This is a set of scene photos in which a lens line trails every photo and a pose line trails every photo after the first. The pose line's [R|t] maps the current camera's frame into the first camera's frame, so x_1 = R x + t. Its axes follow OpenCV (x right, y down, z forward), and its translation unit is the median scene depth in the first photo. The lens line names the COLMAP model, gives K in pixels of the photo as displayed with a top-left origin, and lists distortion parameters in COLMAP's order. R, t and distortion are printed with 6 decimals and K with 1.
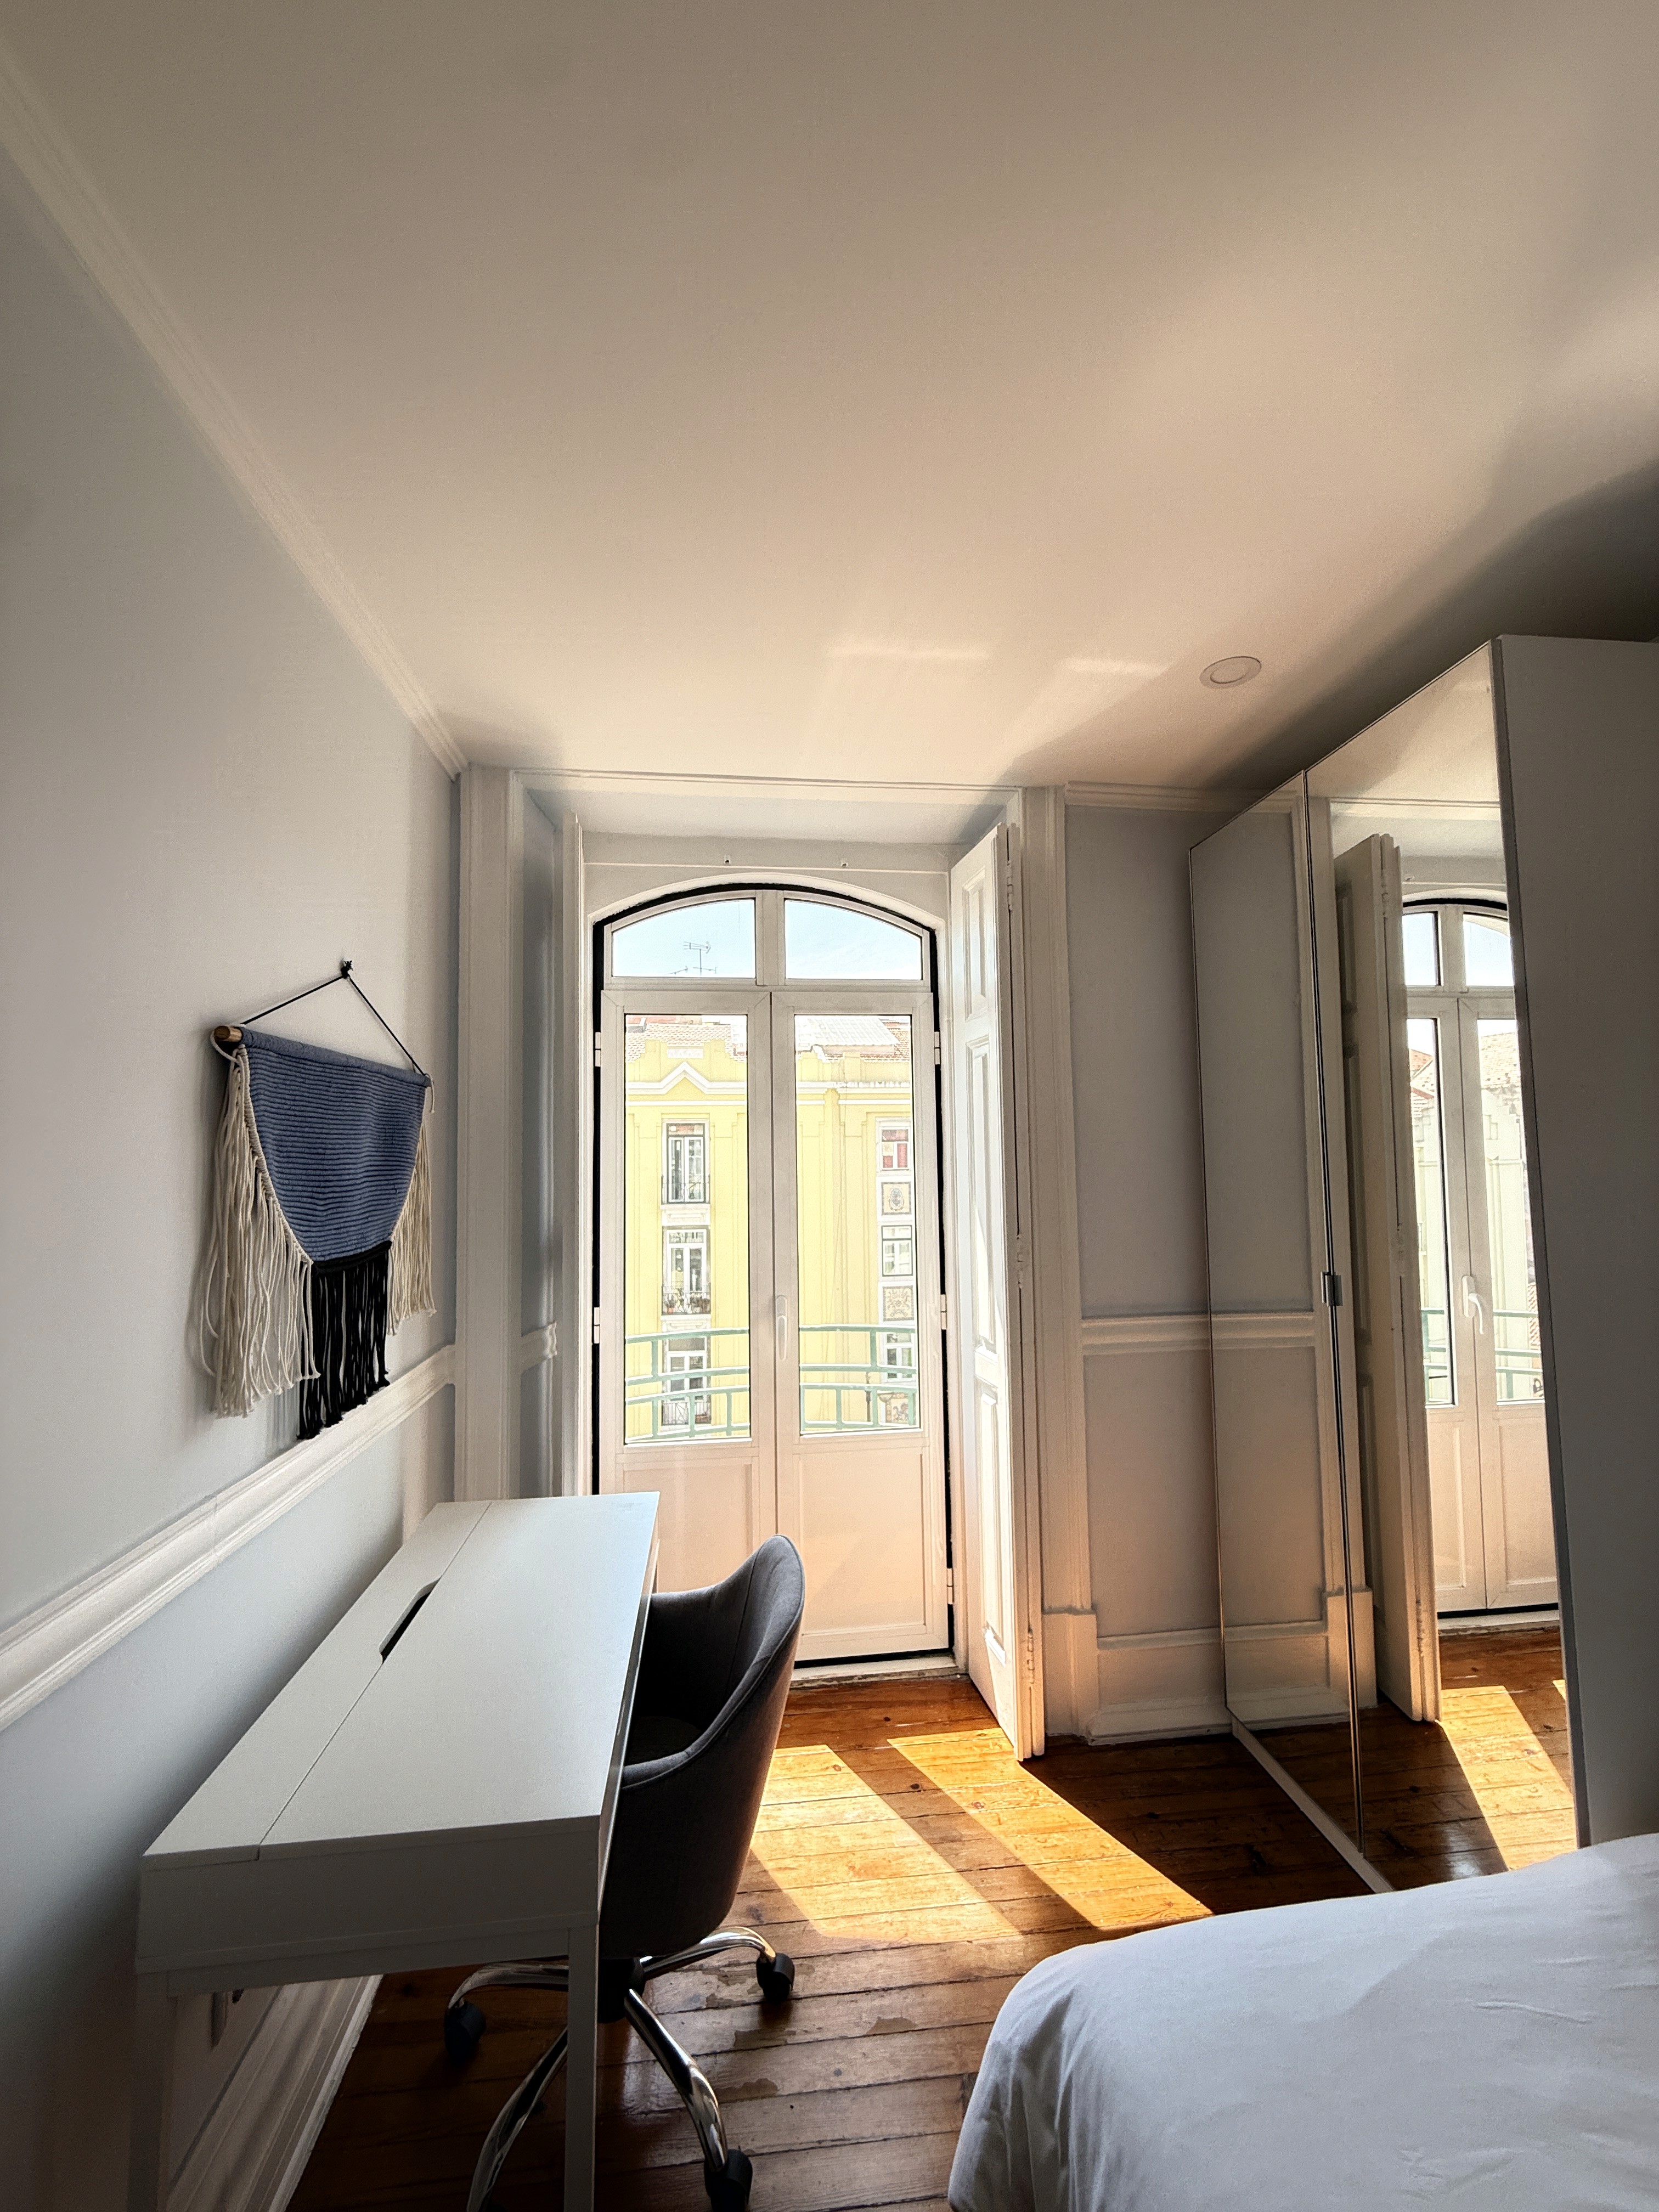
lens RADIAL K [[892.3, 0, 829.5], [0, 892.3, 1106.0], [0, 0, 1]] dist [-0.000753, -0.000020]
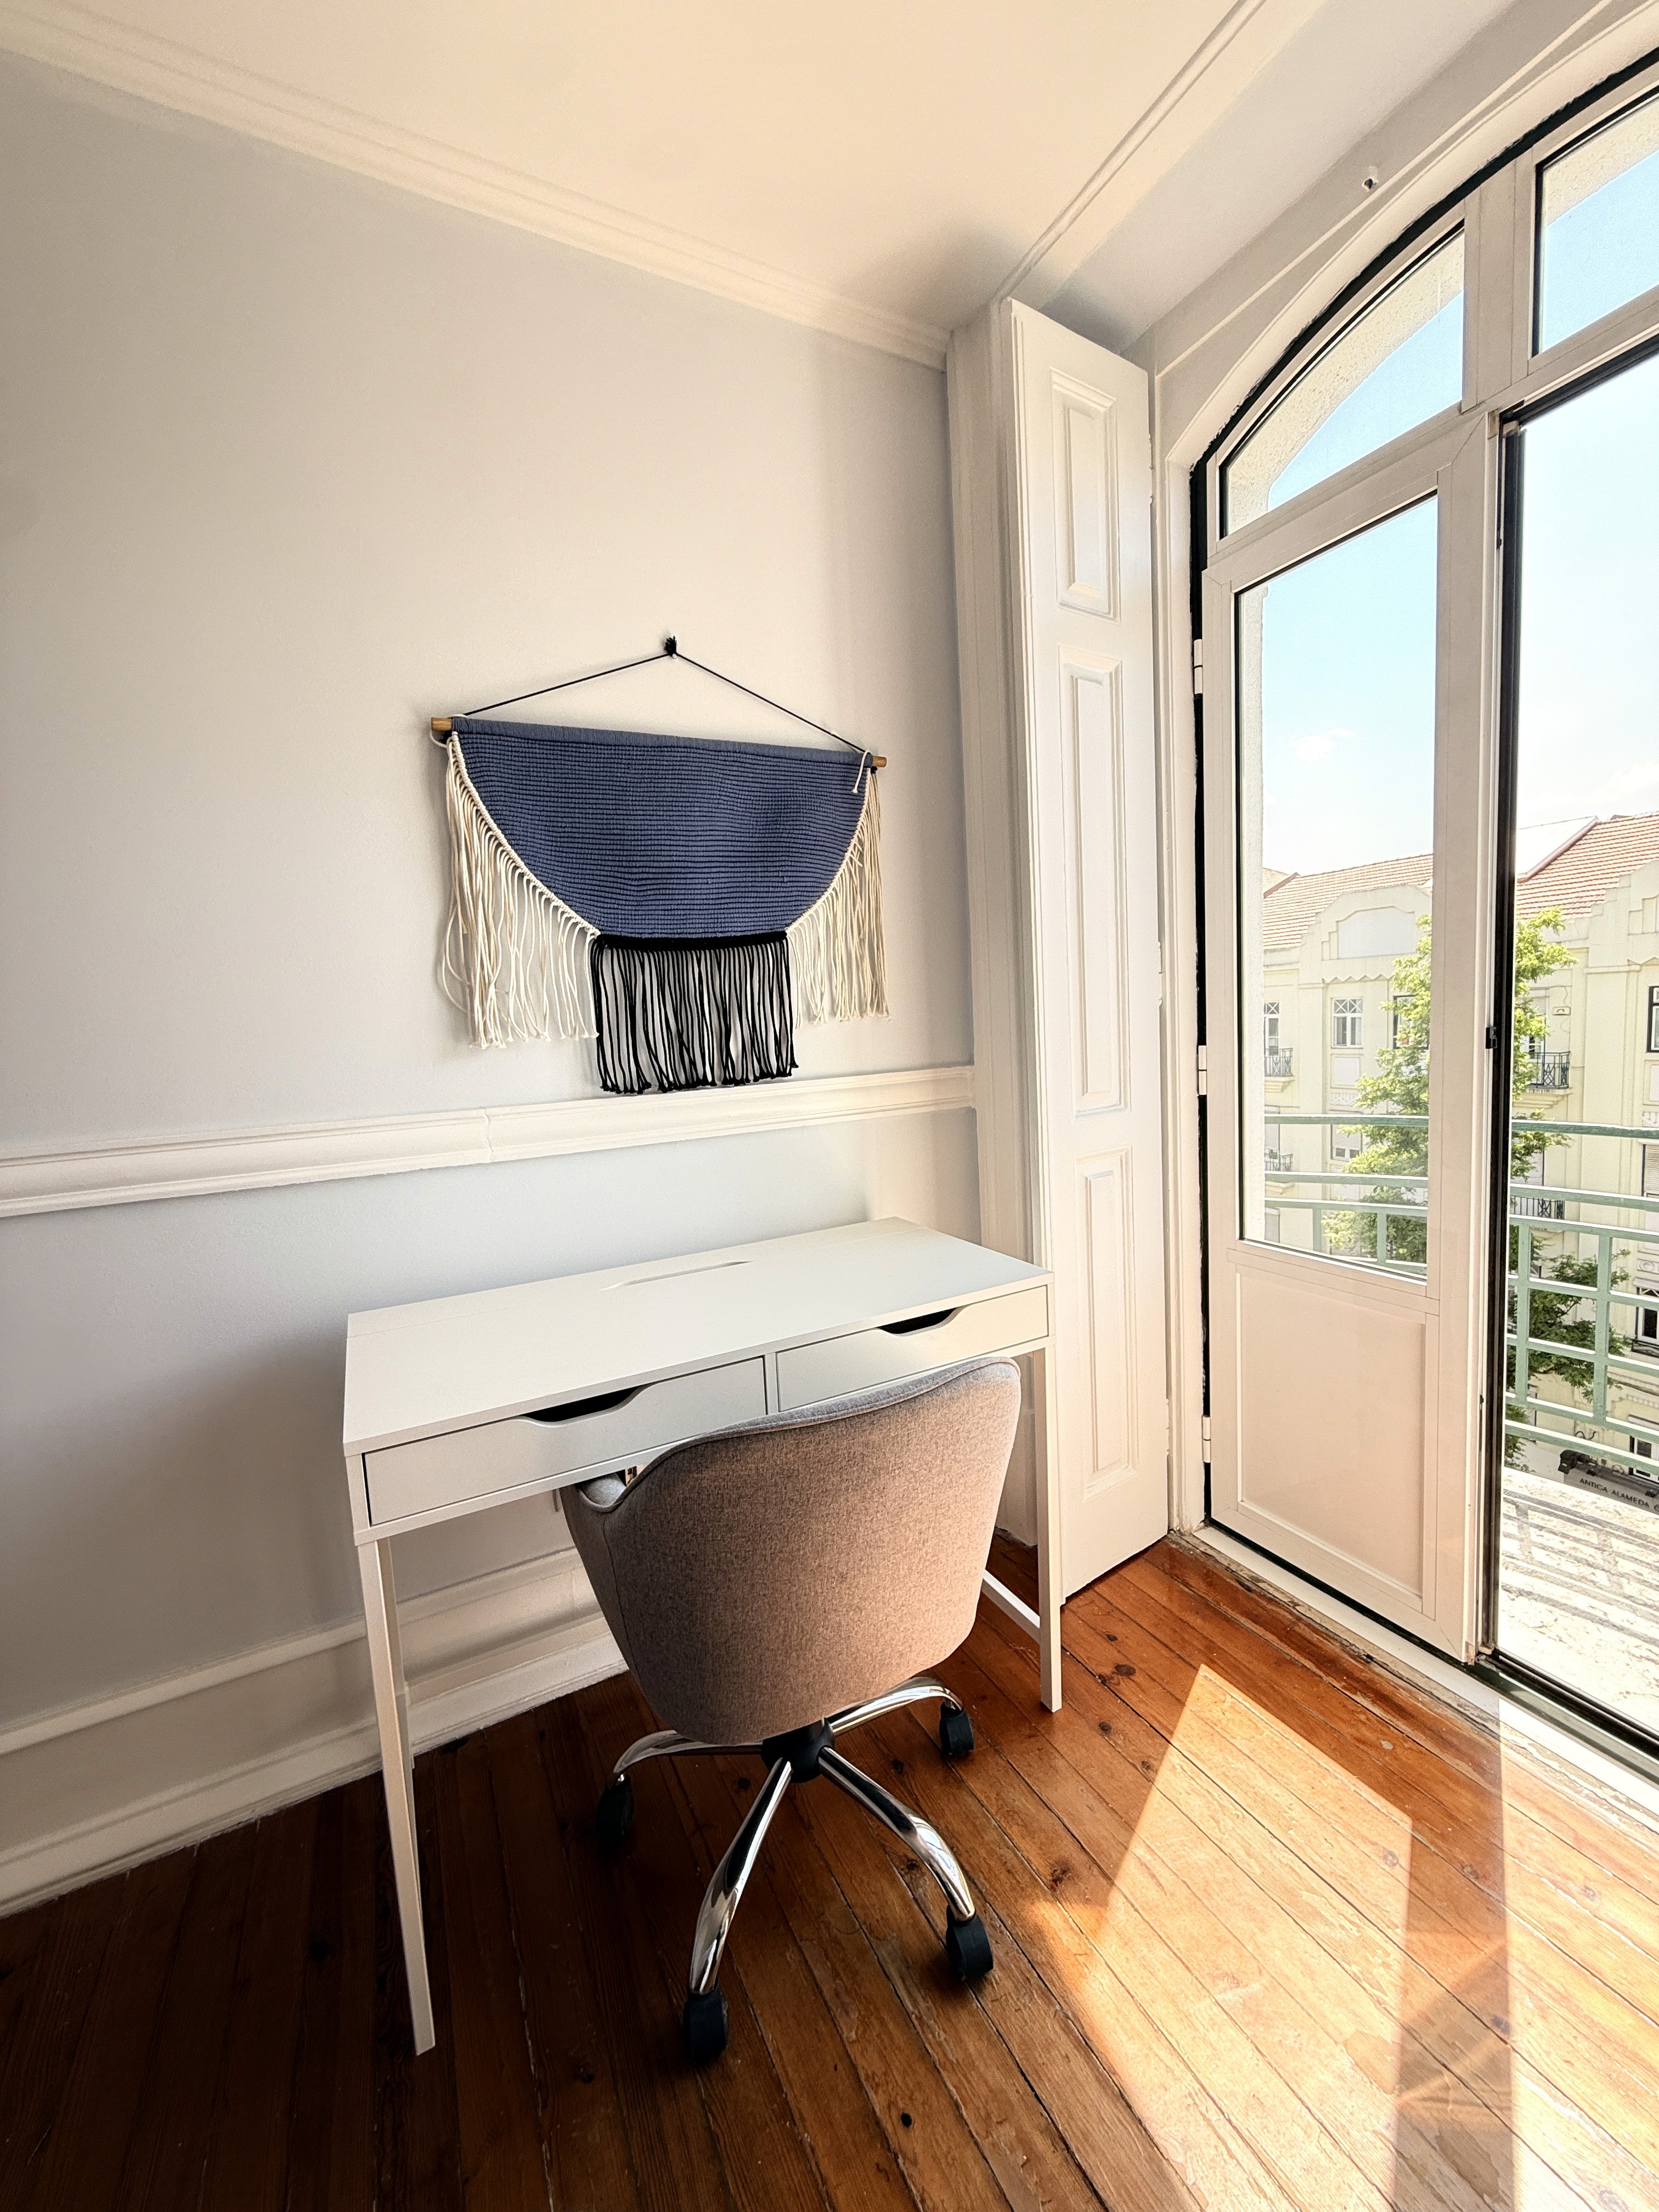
lens RADIAL K [[879.4, 0, 831.7], [0, 879.4, 1105.8], [0, 0, 1]] dist [-0.000882, 0.000170]
pose [[0.363250, 0.100671, -0.926237, 0.357142], [0.105256, 0.983347, 0.148157, 0.167771], [0.925727, -0.151310, 0.346605, 0.579956]]
